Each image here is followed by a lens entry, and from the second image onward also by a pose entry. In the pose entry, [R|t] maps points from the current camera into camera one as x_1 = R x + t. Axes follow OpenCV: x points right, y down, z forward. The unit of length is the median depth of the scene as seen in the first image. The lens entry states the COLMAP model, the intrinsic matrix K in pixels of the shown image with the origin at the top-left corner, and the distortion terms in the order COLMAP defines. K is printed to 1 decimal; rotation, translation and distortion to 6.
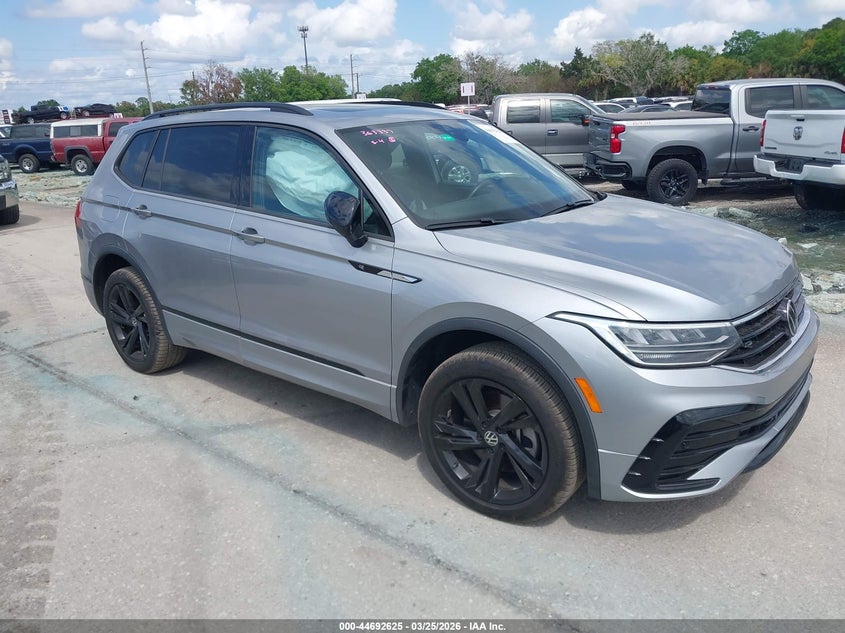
lens RADIAL K [[695.7, 0, 425.7], [0, 695.7, 316.0], [0, 0, 1]] dist [0.045635, -0.010133]
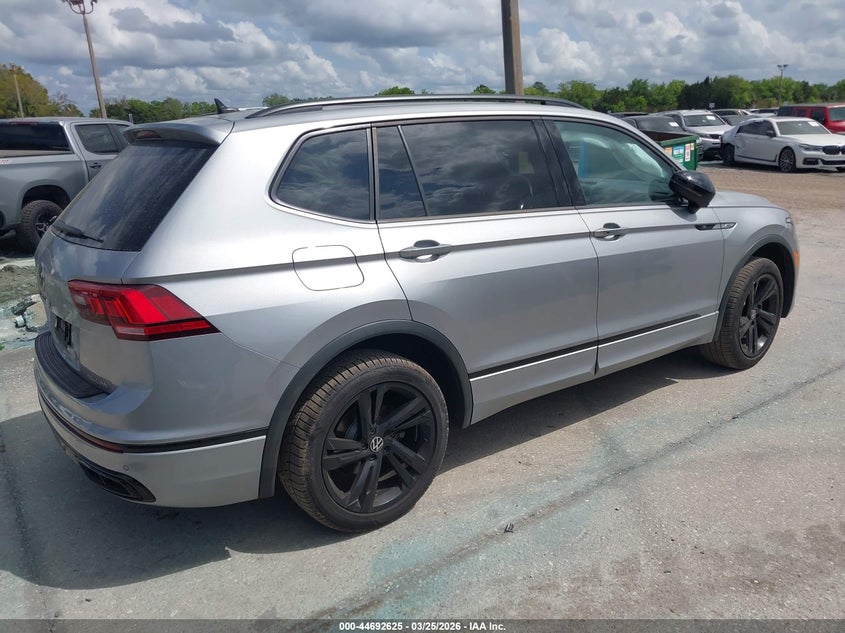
lens RADIAL K [[695.7, 0, 420.2], [0, 695.7, 317.3], [0, 0, 1]] dist [0.045635, -0.010133]
pose [[0.195046, -0.219186, 0.955989, -1.401857], [0.293503, 0.943087, 0.156345, -0.257114], [-0.935849, 0.250091, 0.248277, 1.162935]]
